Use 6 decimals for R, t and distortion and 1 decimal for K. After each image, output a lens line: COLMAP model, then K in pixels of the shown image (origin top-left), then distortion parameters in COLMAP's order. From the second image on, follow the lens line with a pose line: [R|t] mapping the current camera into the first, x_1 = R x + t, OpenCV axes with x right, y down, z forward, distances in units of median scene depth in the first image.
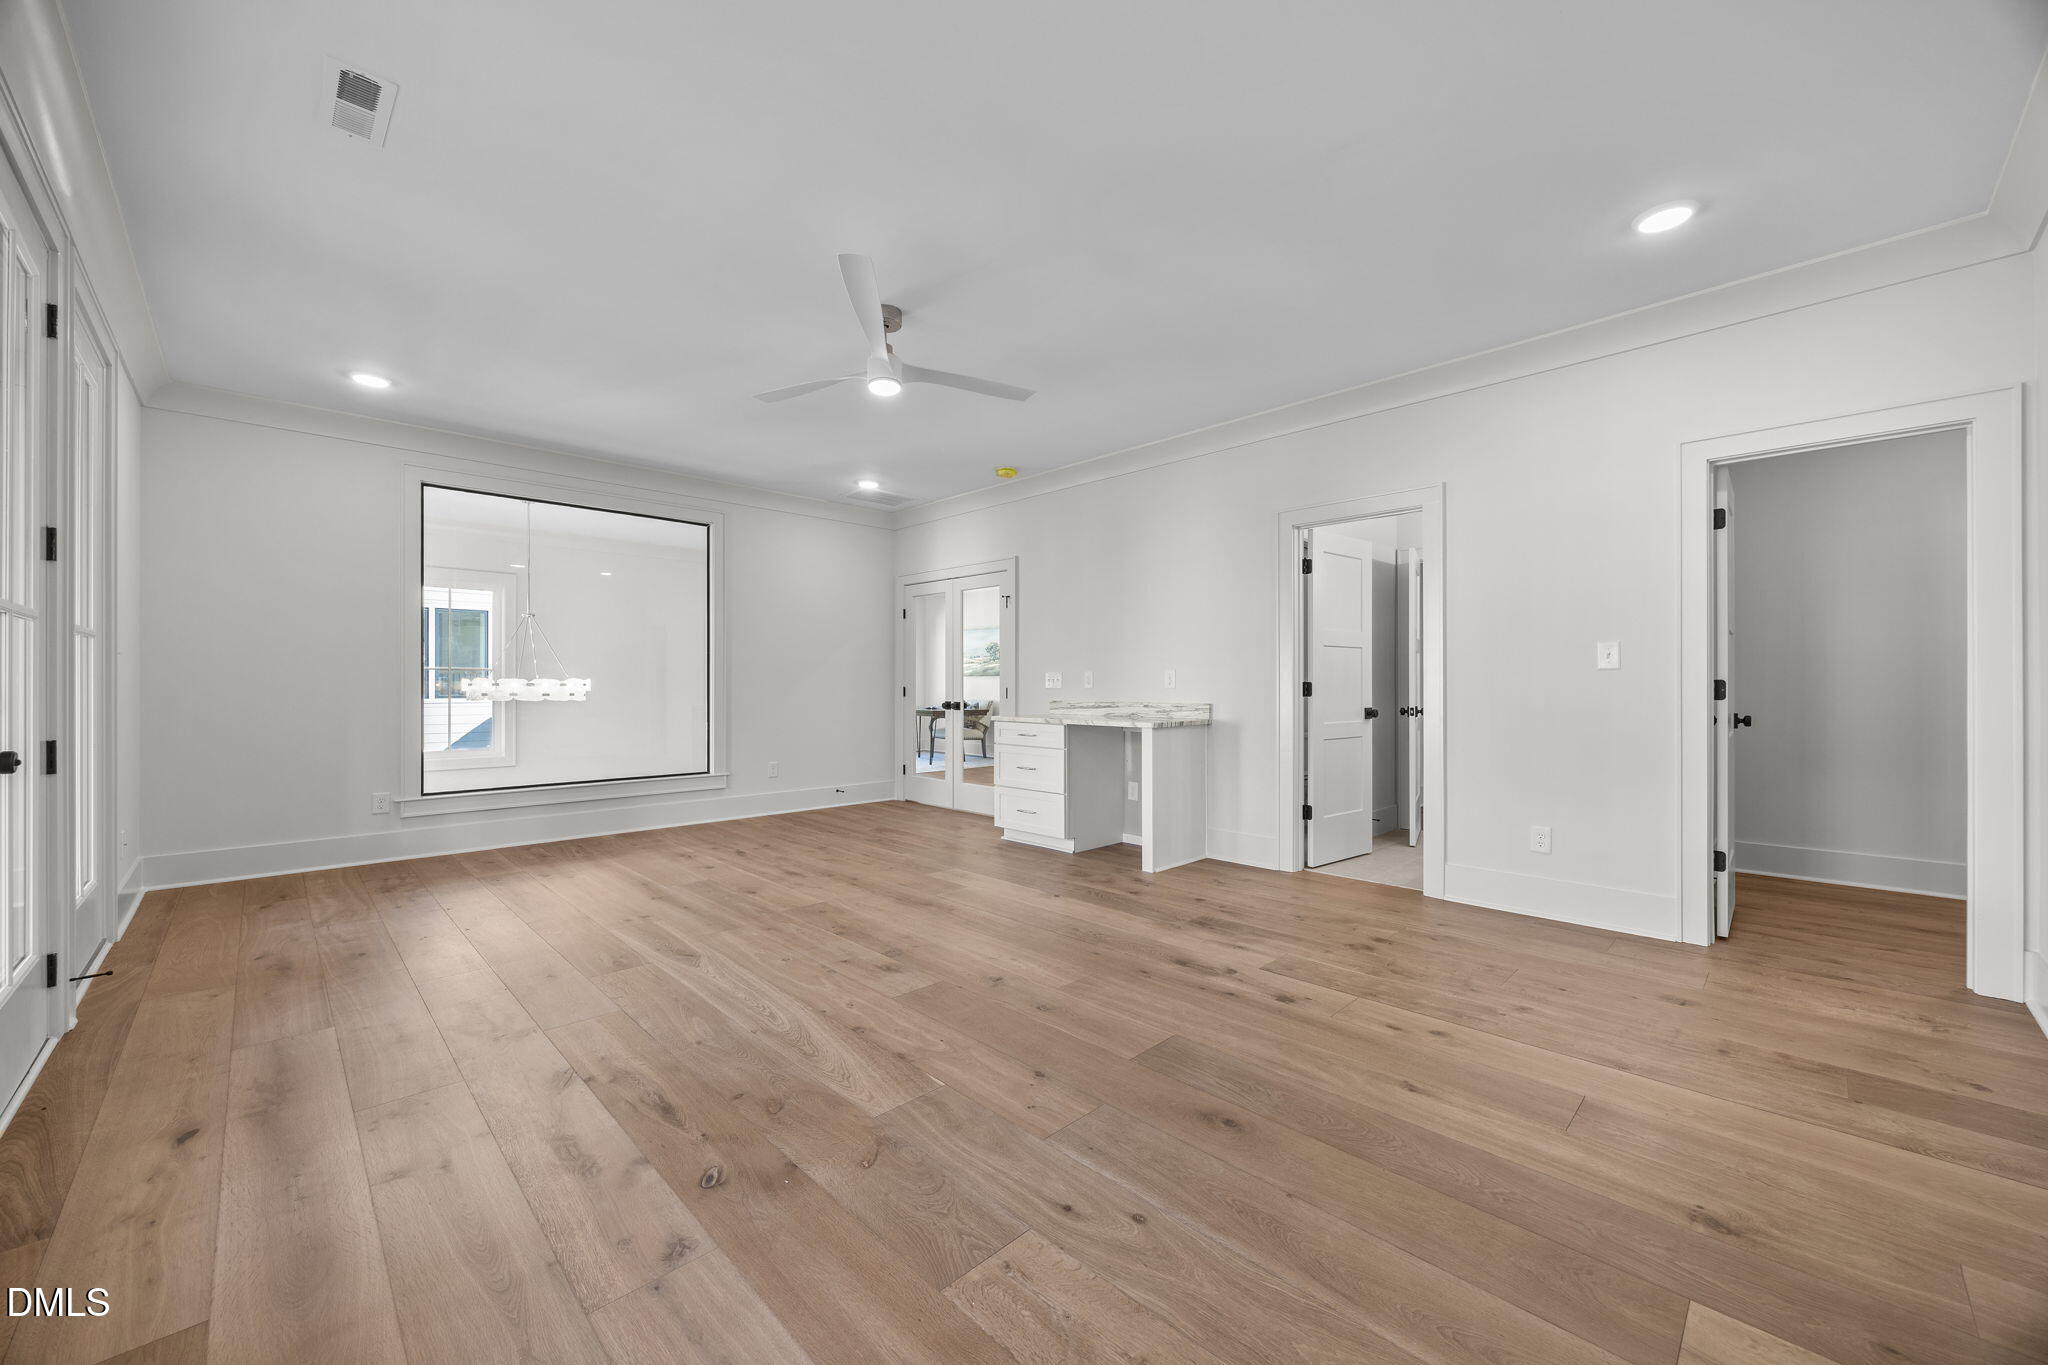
lens RADIAL K [[773.4, 0, 1011.9], [0, 773.4, 685.4], [0, 0, 1]] dist [0.000046, -0.000030]
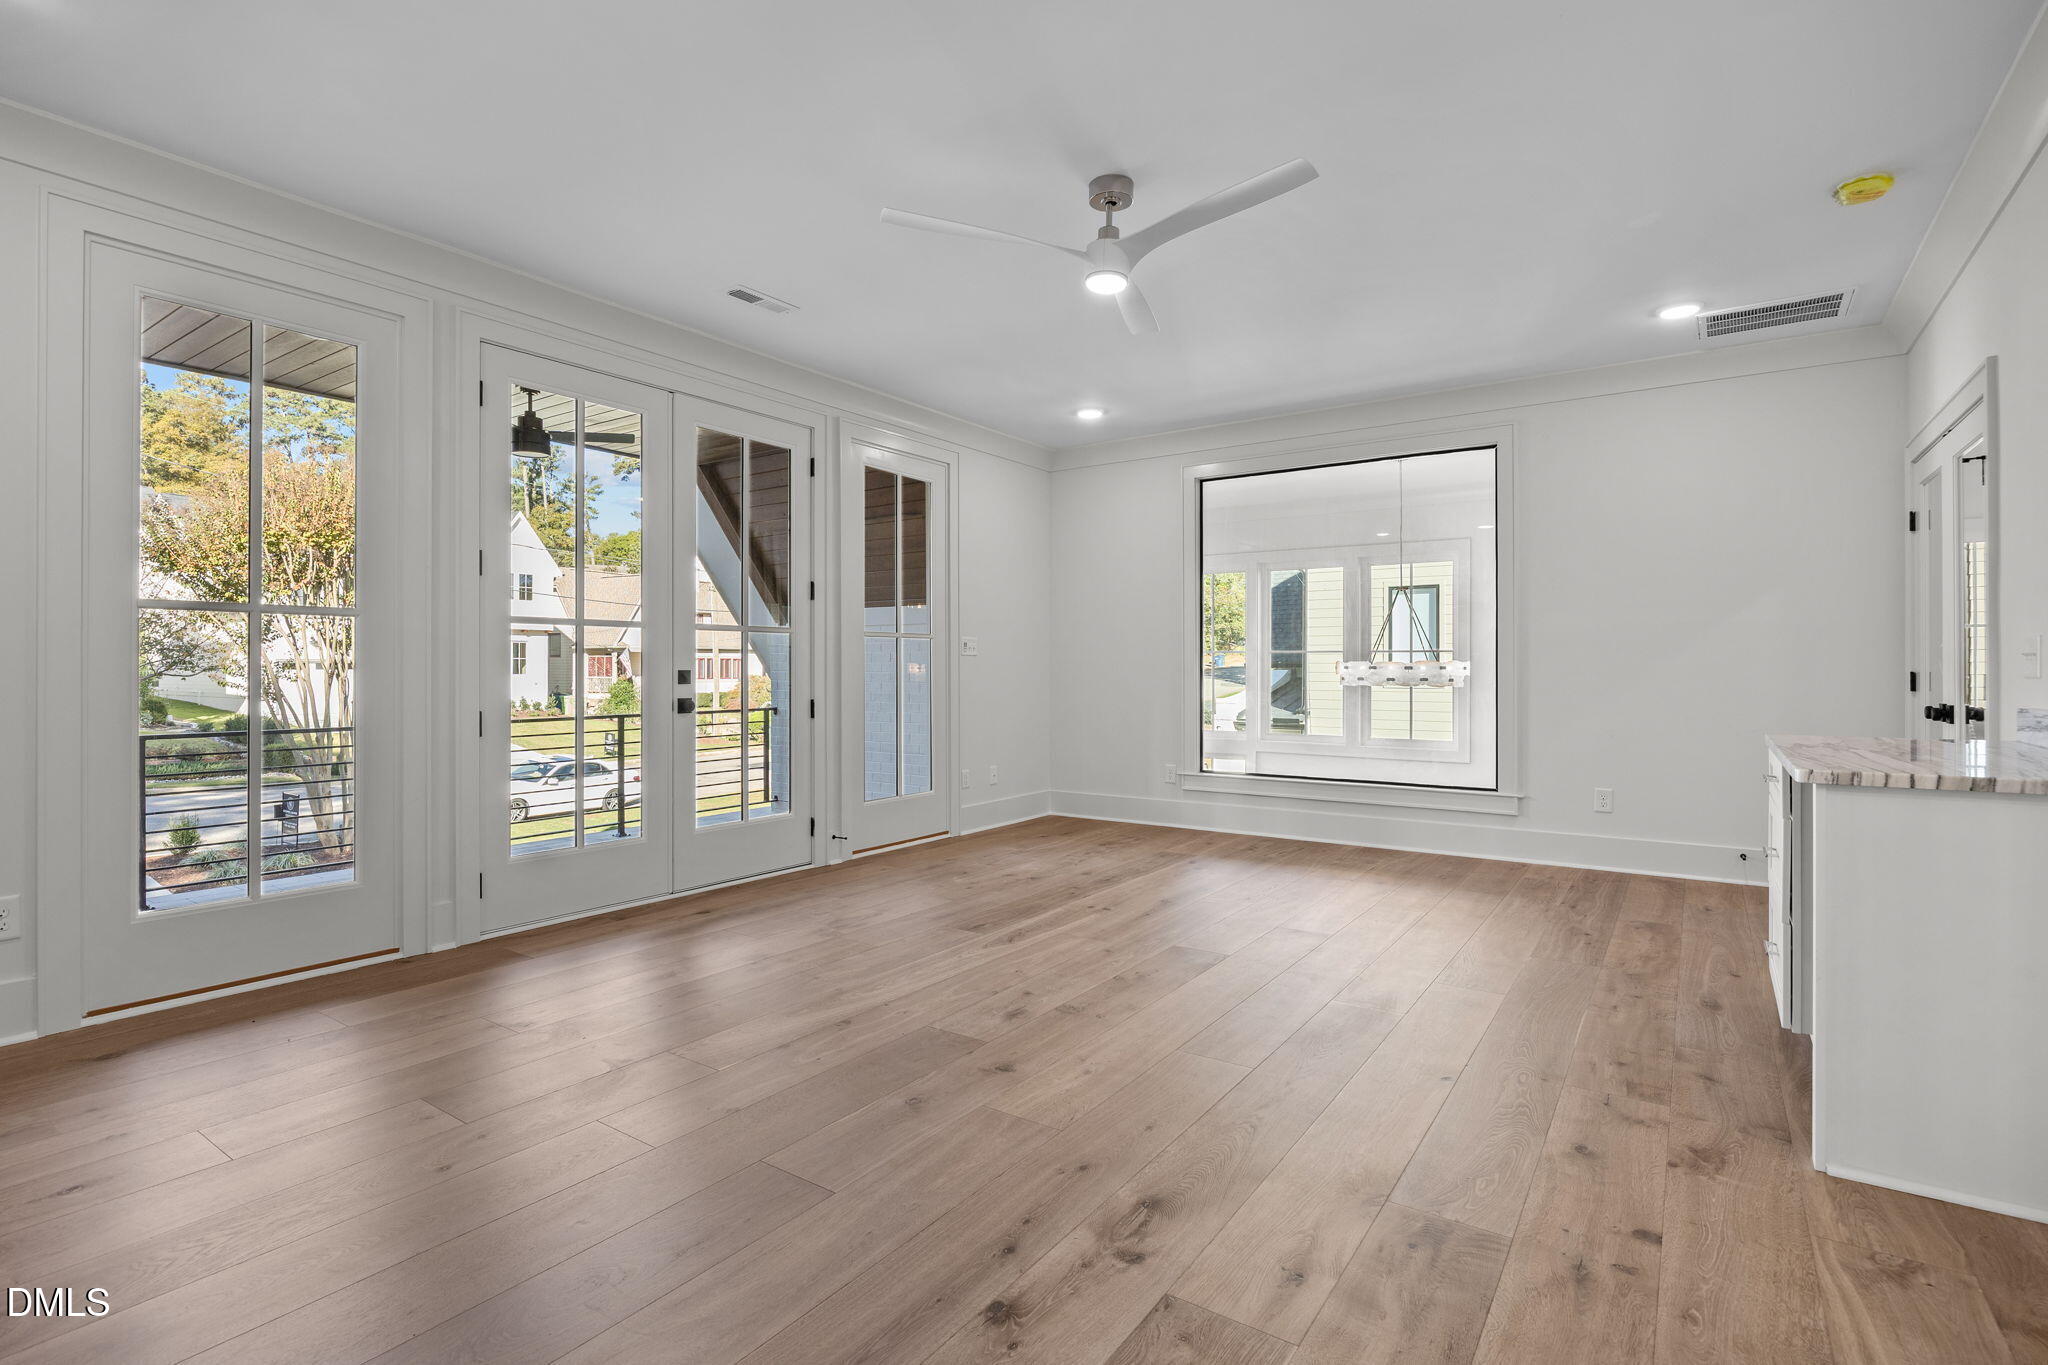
lens RADIAL K [[986.8, 0, 1019.0], [0, 986.8, 670.3], [0, 0, 1]] dist [-0.000720, -0.000140]
pose [[0.193053, 0.002959, -0.981184, 0.813031], [-0.001029, 0.999996, 0.002813, -0.002313], [0.981188, 0.000466, 0.193055, 0.747154]]
